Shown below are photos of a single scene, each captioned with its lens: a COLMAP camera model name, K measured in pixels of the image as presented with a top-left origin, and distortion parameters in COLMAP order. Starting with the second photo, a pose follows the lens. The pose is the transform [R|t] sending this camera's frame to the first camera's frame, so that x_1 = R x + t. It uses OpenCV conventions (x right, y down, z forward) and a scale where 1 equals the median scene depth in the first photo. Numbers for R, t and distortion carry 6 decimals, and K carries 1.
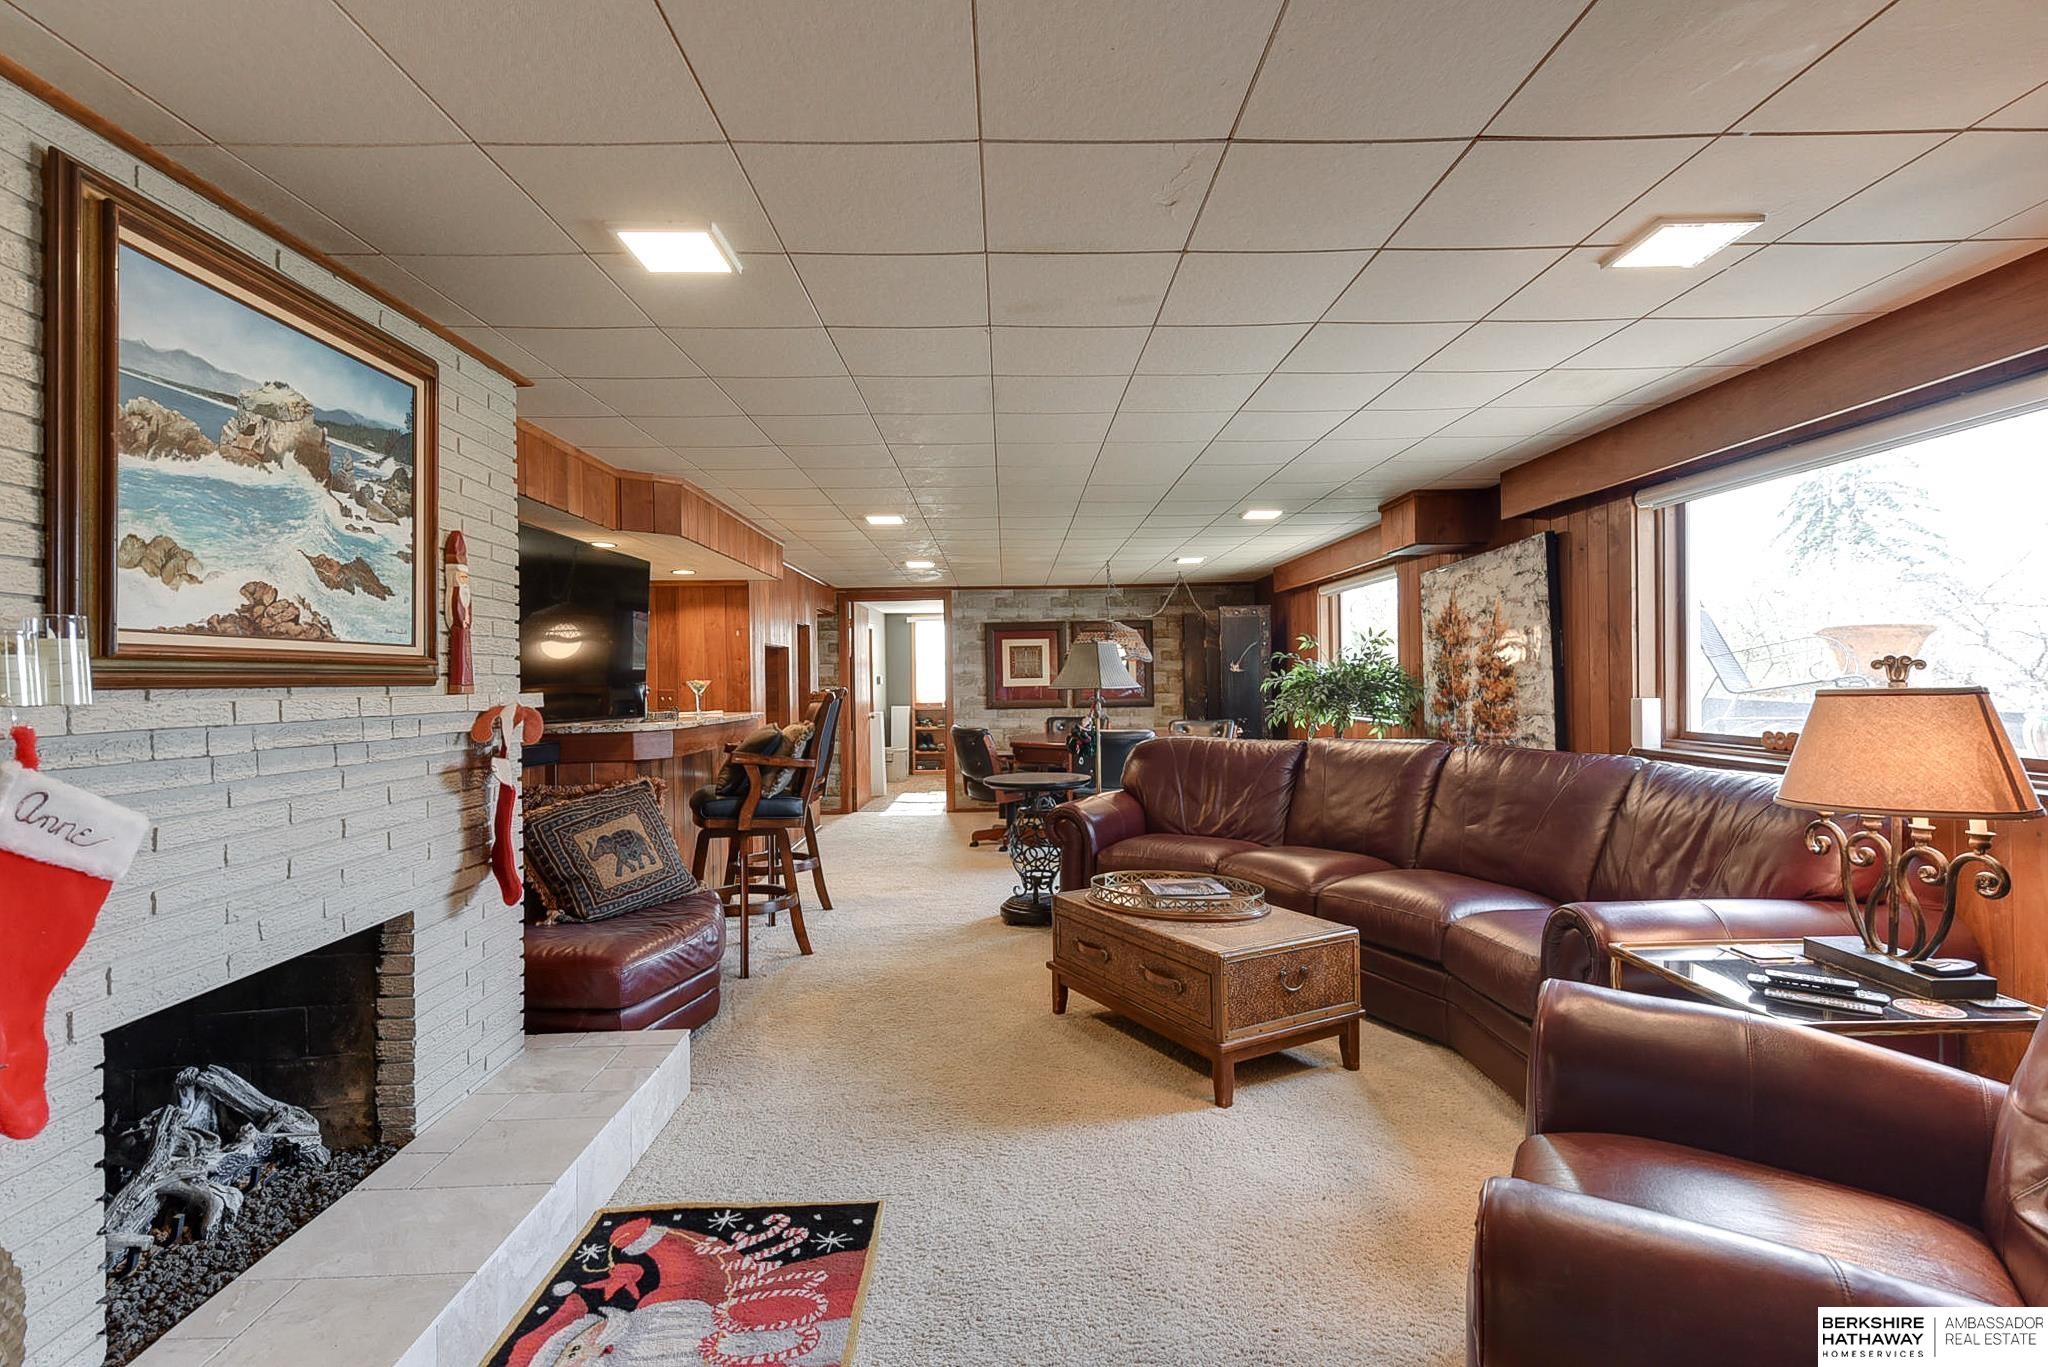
lens RADIAL K [[966.9, 0, 1027.1], [0, 966.9, 679.4], [0, 0, 1]] dist [0.008721, -0.004220]
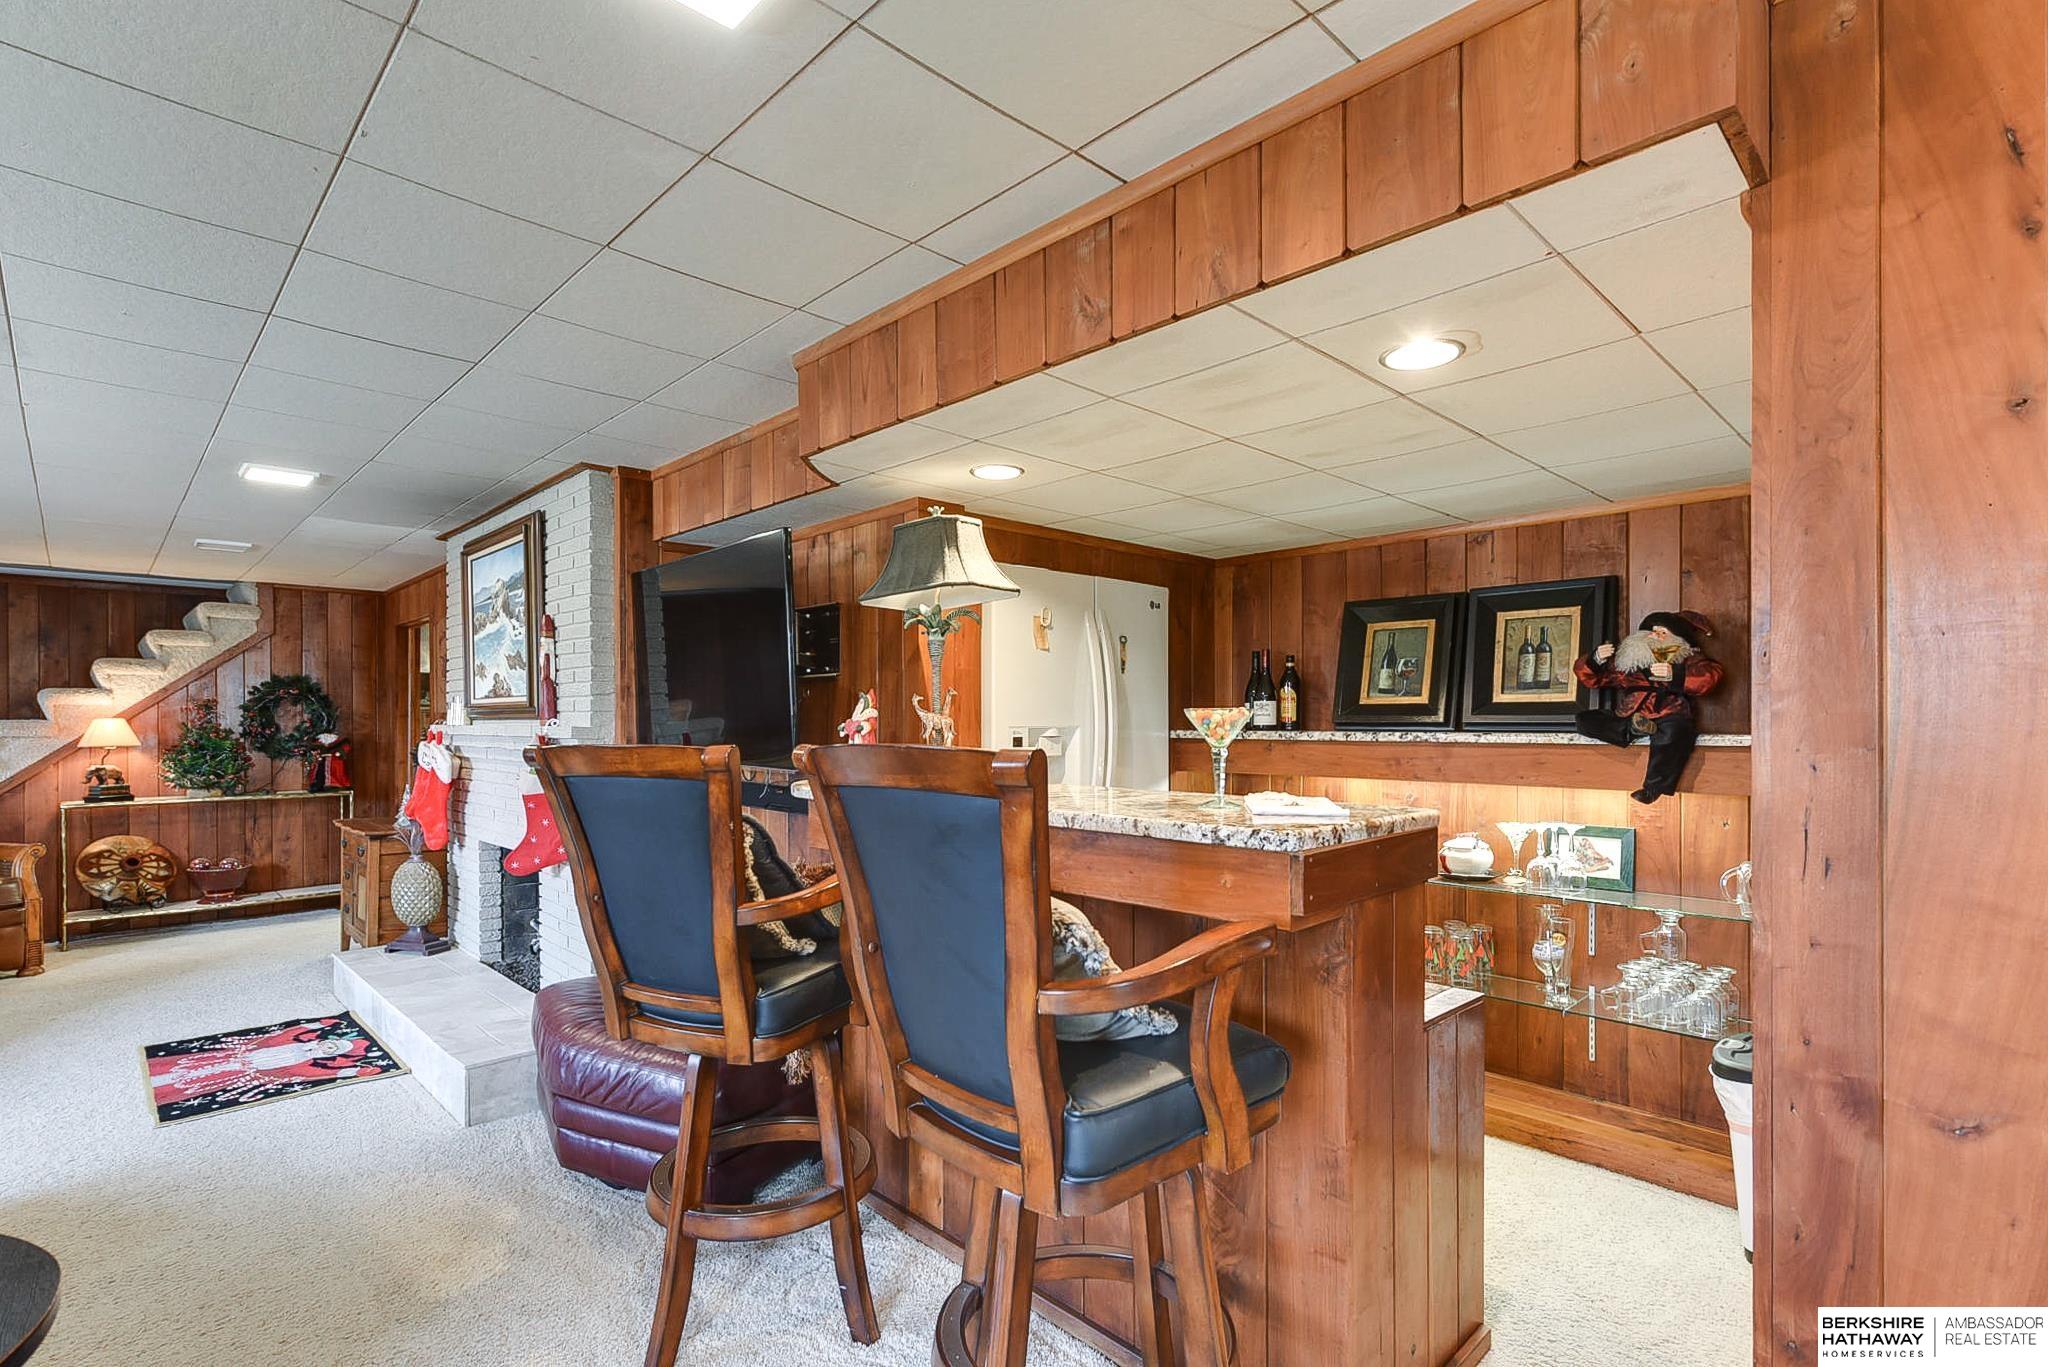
lens RADIAL K [[966.9, 0, 1028.9], [0, 966.9, 719.4], [0, 0, 1]] dist [0.008721, -0.004220]
pose [[-0.729493, 0.015903, -0.683803, -0.118591], [0.014282, 0.999866, 0.008017, 0.004071], [0.683839, -0.003917, -0.729623, 2.710216]]
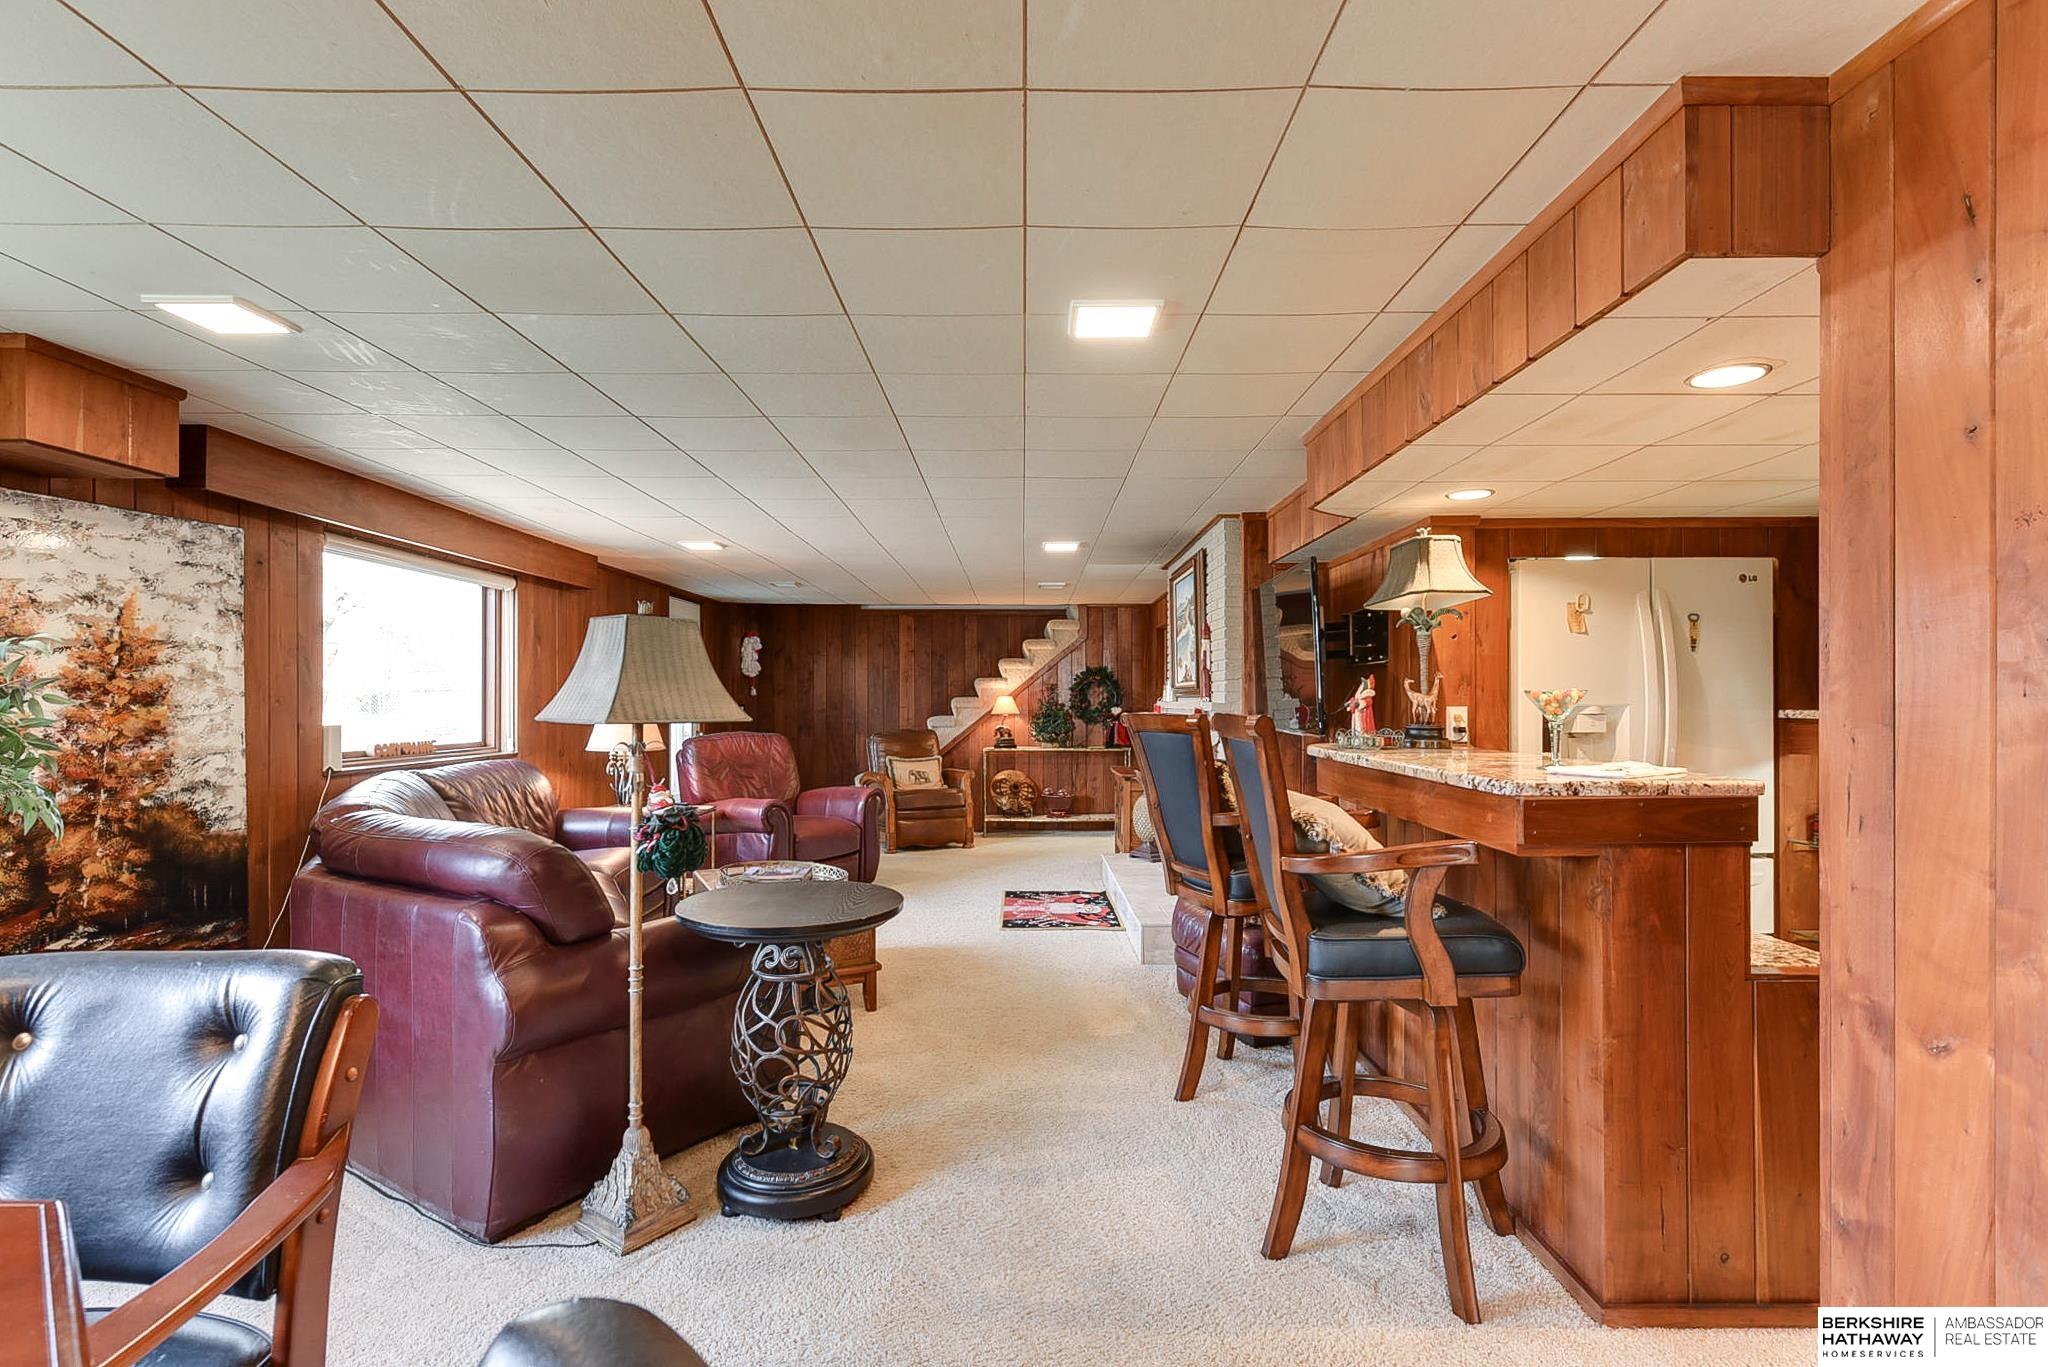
lens RADIAL K [[966.9, 0, 1031.3], [0, 966.9, 697.8], [0, 0, 1]] dist [0.008721, -0.004220]
pose [[-0.999774, 0.015280, 0.014795, -0.257458], [0.015237, 0.999879, -0.003019, 0.006586], [-0.014840, -0.002793, -0.999886, 3.223283]]
